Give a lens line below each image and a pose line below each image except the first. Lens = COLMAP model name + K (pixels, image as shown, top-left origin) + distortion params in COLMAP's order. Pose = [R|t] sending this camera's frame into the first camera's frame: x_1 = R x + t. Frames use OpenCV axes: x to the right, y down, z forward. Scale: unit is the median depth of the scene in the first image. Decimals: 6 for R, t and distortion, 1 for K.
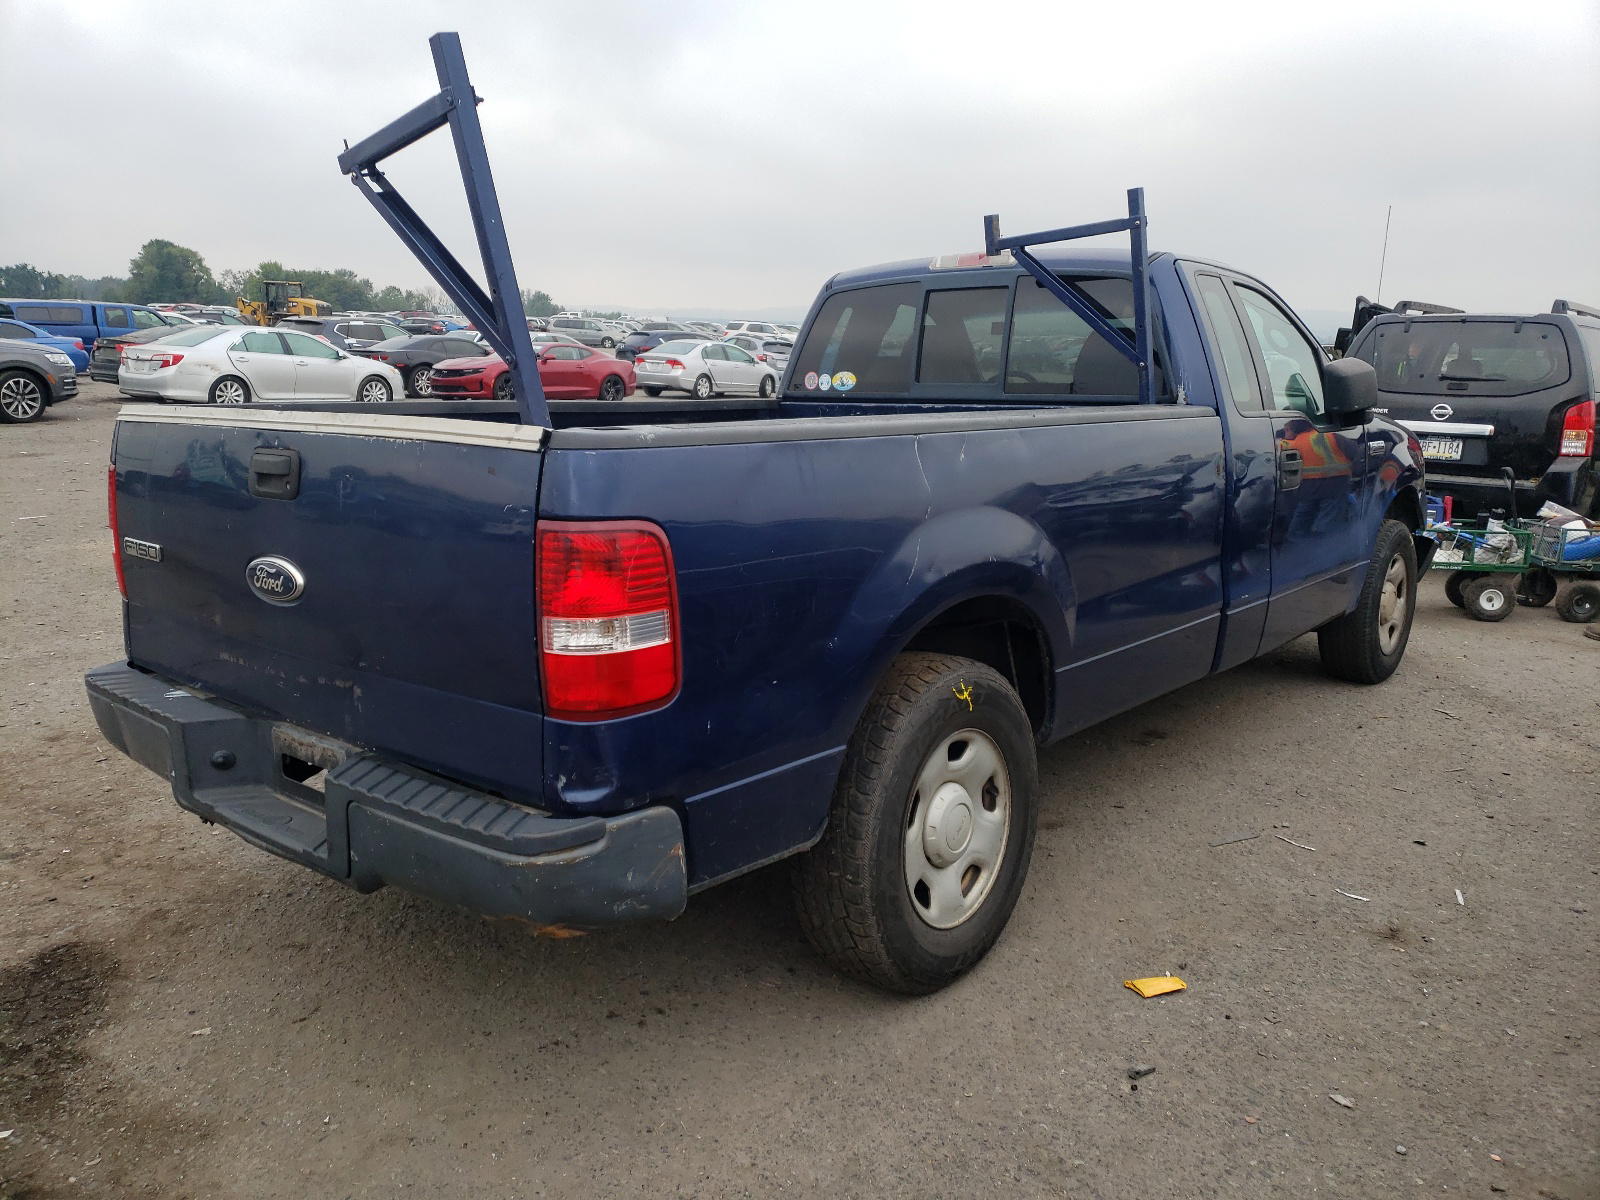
lens RADIAL K [[1363.5, 0, 800.0], [0, 1363.5, 600.0], [0, 0, 1]] dist [0.001362, 0.155116]
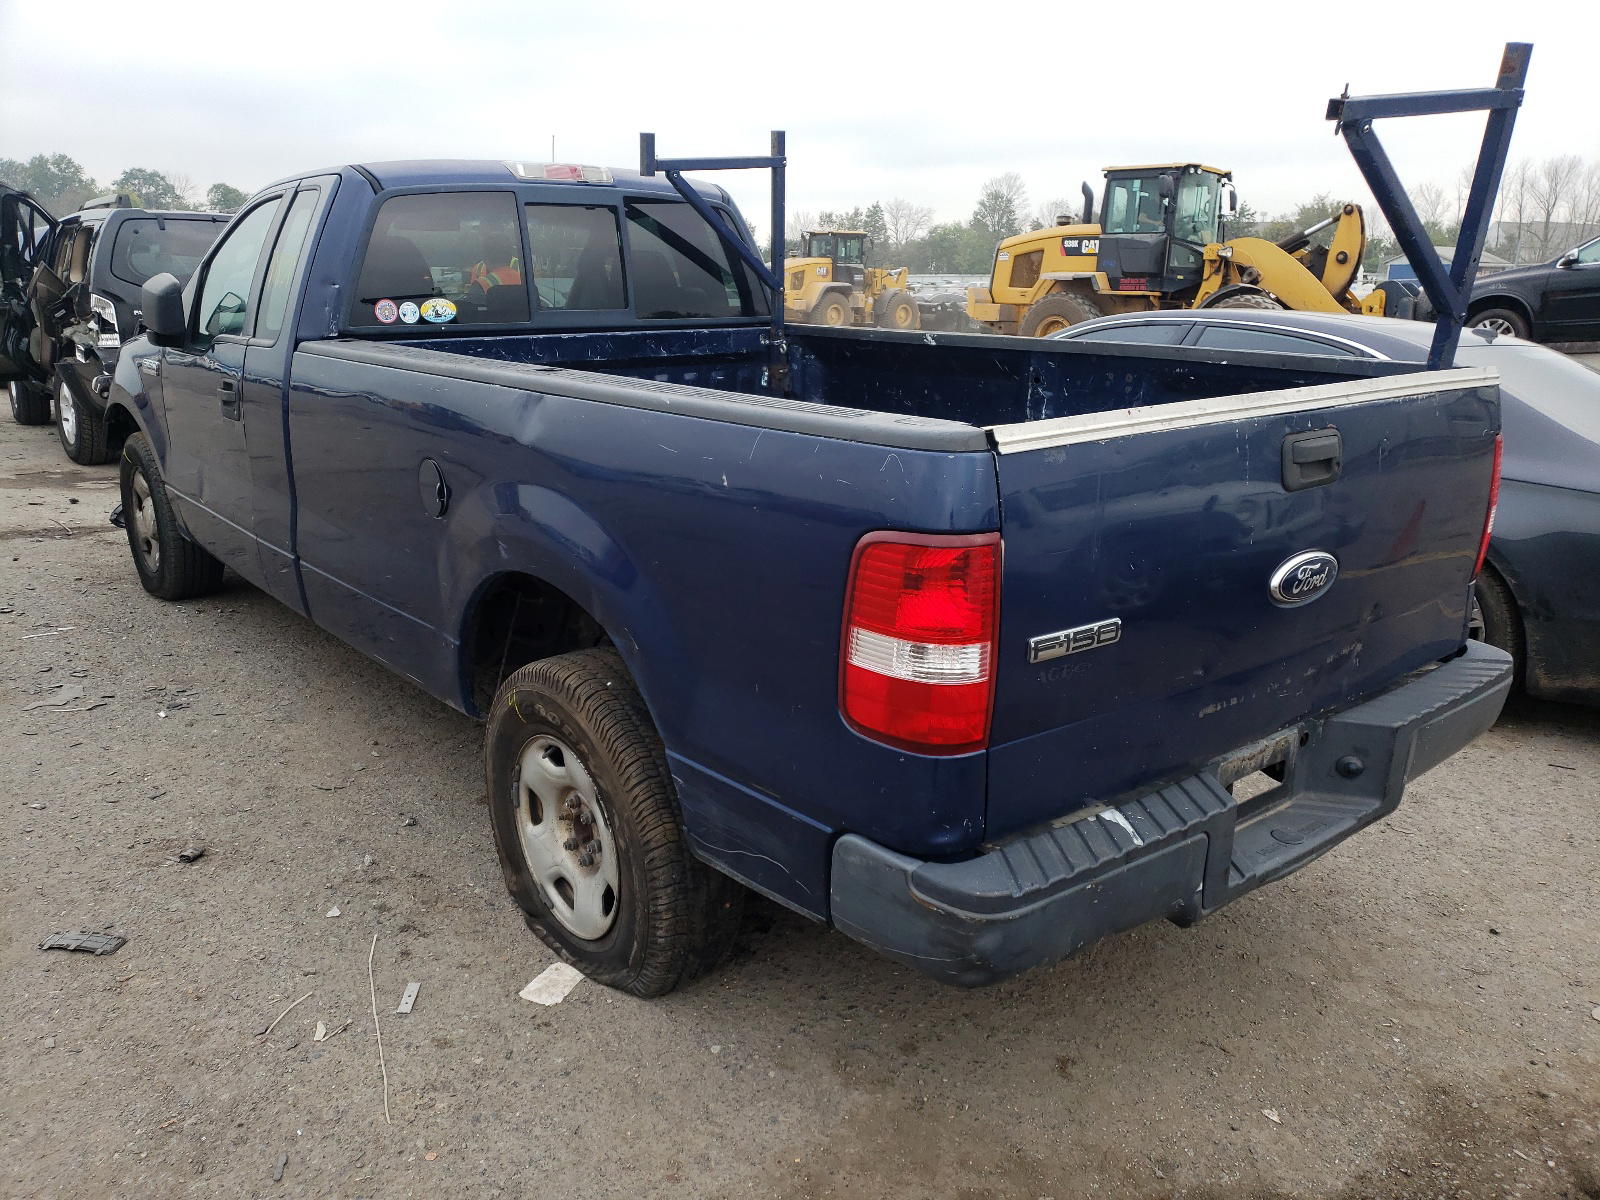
lens RADIAL K [[1363.5, 0, 800.0], [0, 1363.5, 600.0], [0, 0, 1]] dist [0.001362, 0.155116]
pose [[0.158104, -0.246179, 0.956242, -0.274508], [0.147680, 0.963425, 0.223611, -0.053613], [-0.976316, 0.105864, 0.188677, 0.243936]]
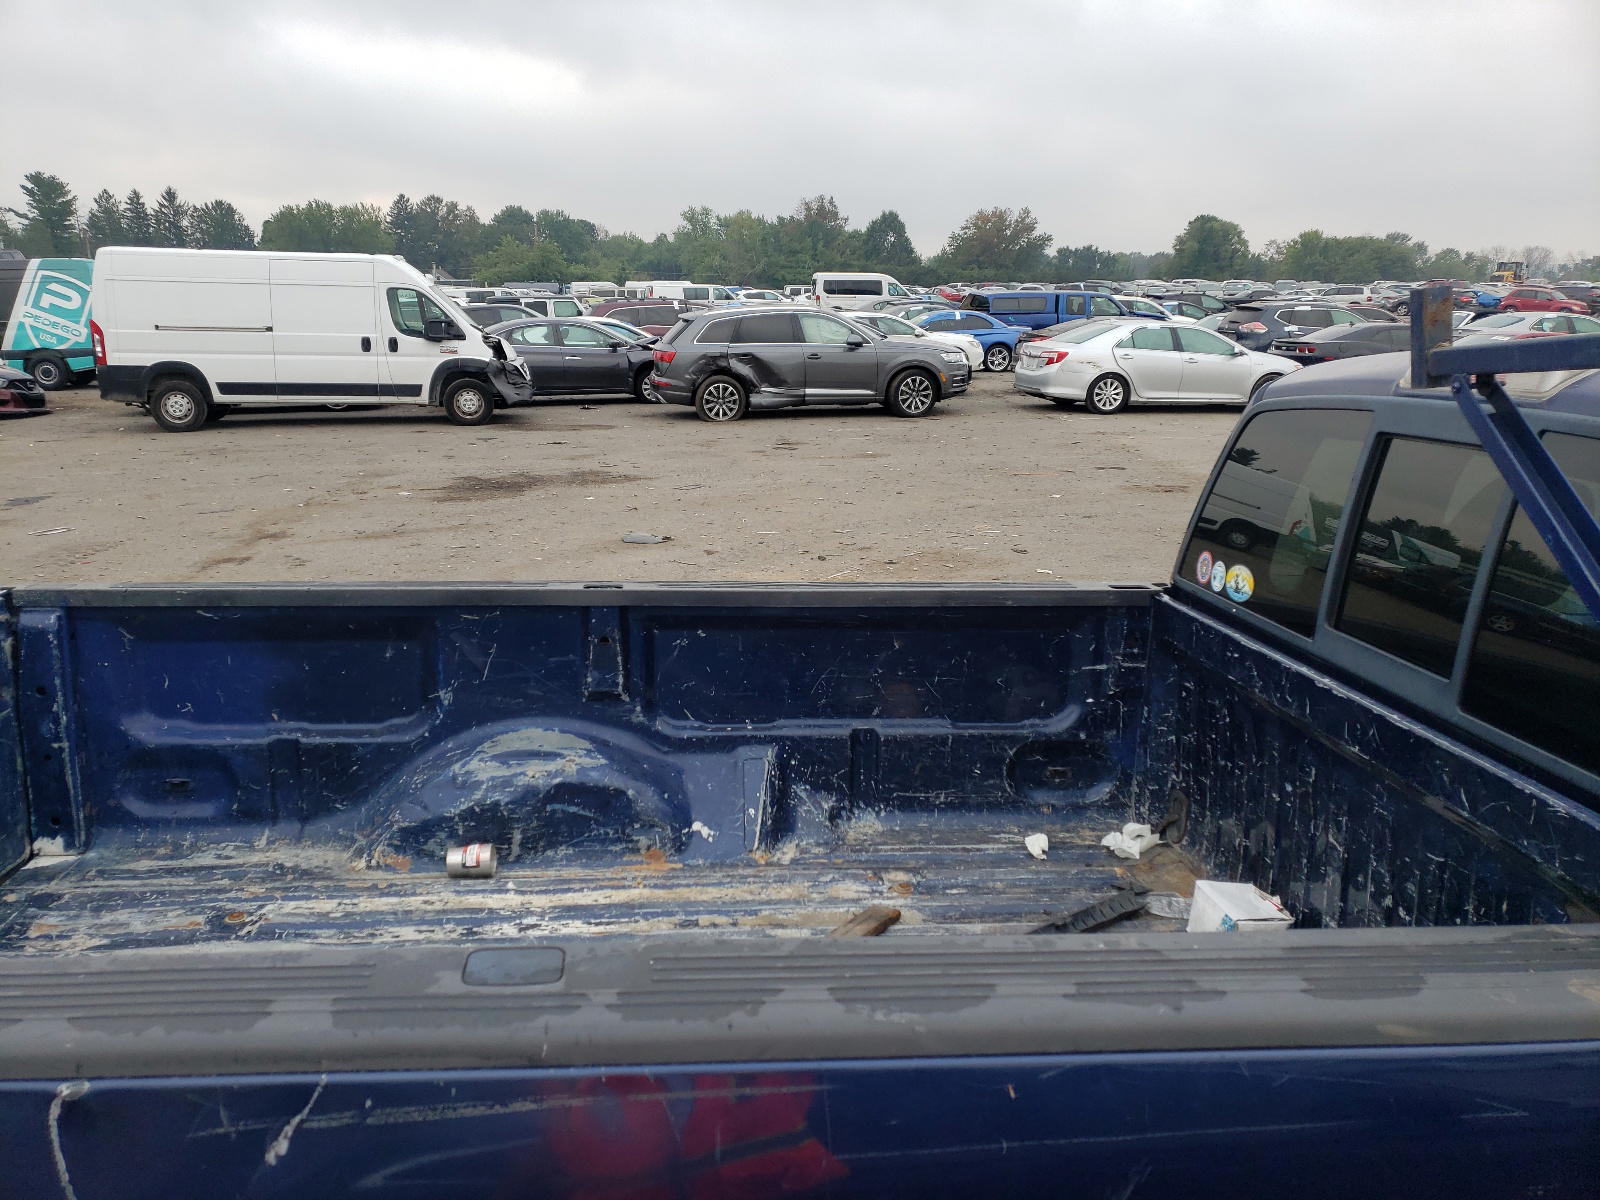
lens RADIAL K [[1328.6, 0, 800.0], [0, 1328.6, 600.0], [0, 0, 1]] dist [-0.002525, 0.051910]
pose [[0.708219, 0.156862, -0.688345, 0.100848], [-0.128775, 0.987350, 0.092507, -0.066710], [0.694149, 0.023126, 0.719460, 0.186439]]
